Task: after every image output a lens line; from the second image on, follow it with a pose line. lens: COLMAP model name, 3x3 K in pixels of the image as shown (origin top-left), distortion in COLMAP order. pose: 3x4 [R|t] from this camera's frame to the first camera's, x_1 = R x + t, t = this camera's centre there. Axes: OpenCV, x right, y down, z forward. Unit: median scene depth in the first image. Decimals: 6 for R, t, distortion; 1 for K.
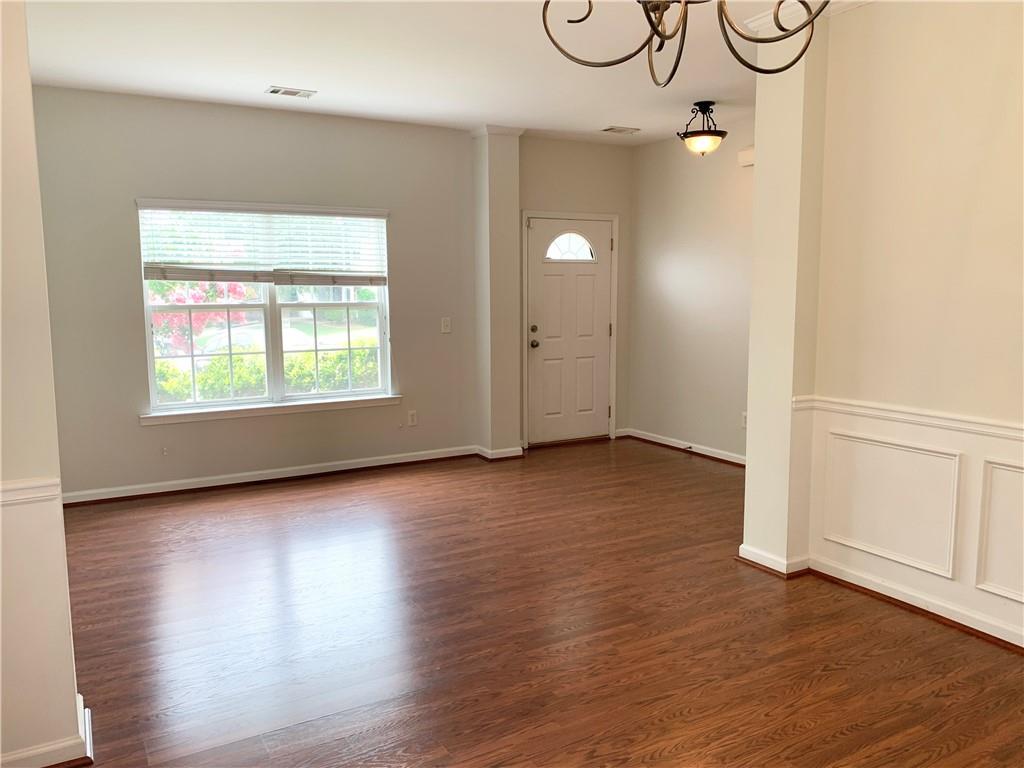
lens RADIAL K [[776.9, 0, 502.0], [0, 776.9, 377.7], [0, 0, 1]] dist [0.068707, -0.131752]
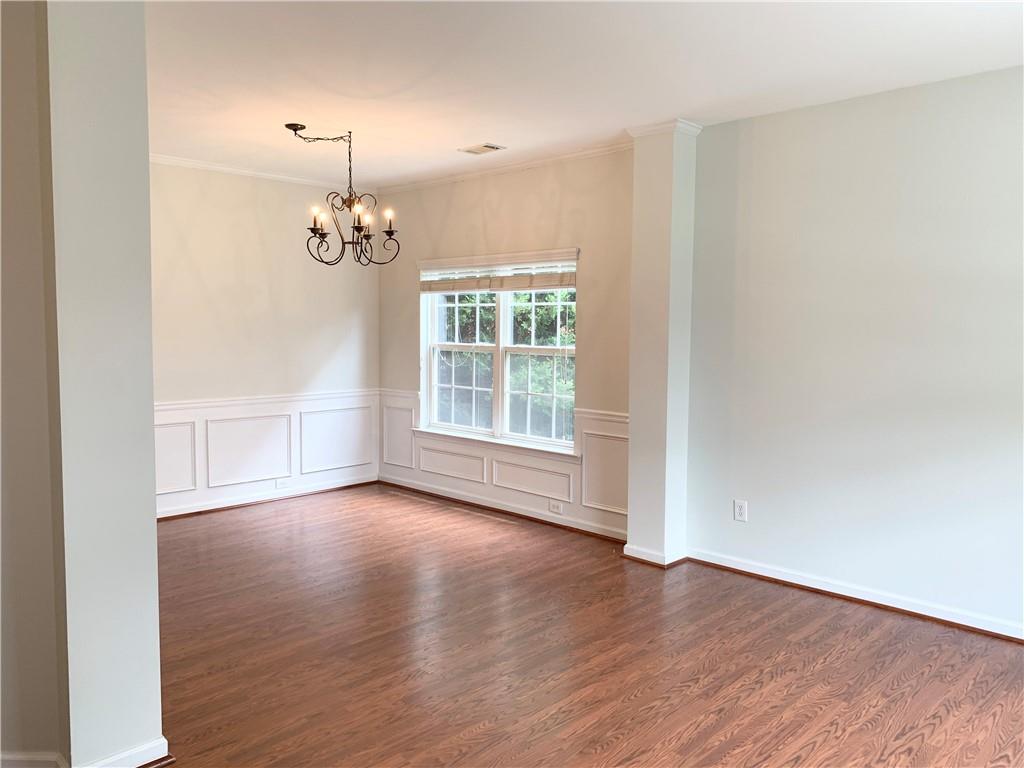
lens RADIAL K [[776.9, 0, 502.0], [0, 776.9, 377.7], [0, 0, 1]] dist [0.068707, -0.131752]
pose [[-0.959443, 0.019310, -0.281240, 0.148262], [-0.034641, 0.982014, 0.185603, -0.148133], [0.279766, 0.187818, -0.941518, 1.134924]]
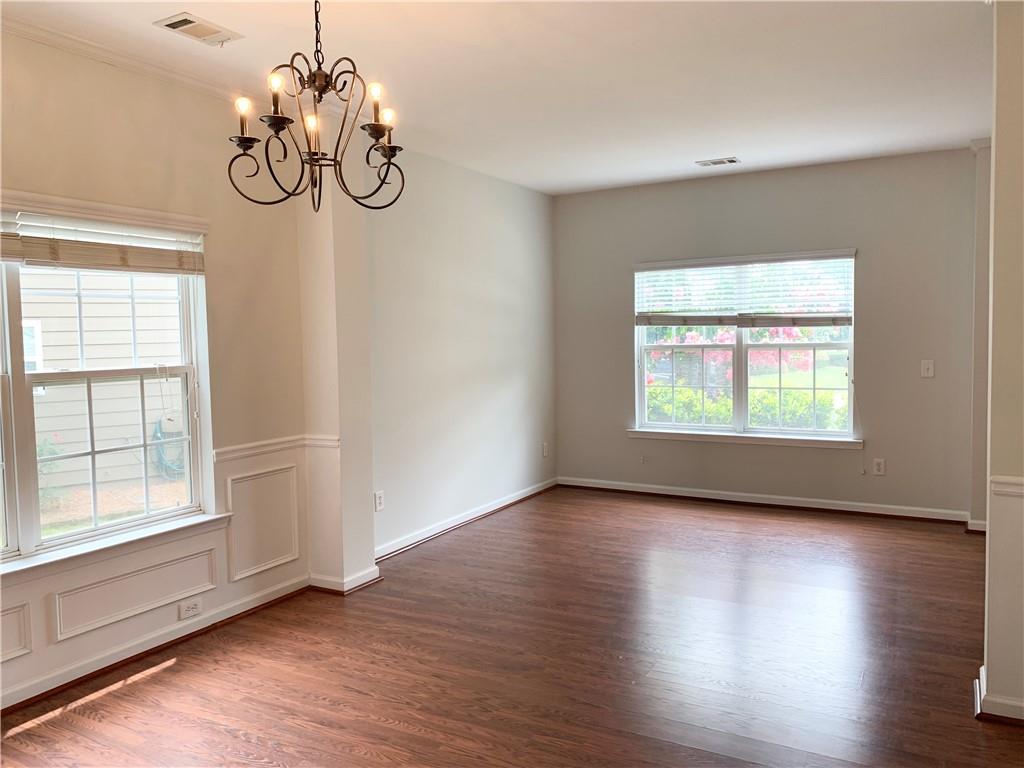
lens RADIAL K [[776.9, 0, 502.0], [0, 776.9, 377.7], [0, 0, 1]] dist [0.068707, -0.131752]
pose [[0.511406, 0.043386, -0.858244, 0.488789], [-0.082569, 0.996585, 0.001178, -0.019764], [0.855363, 0.070262, 0.513241, 0.134974]]
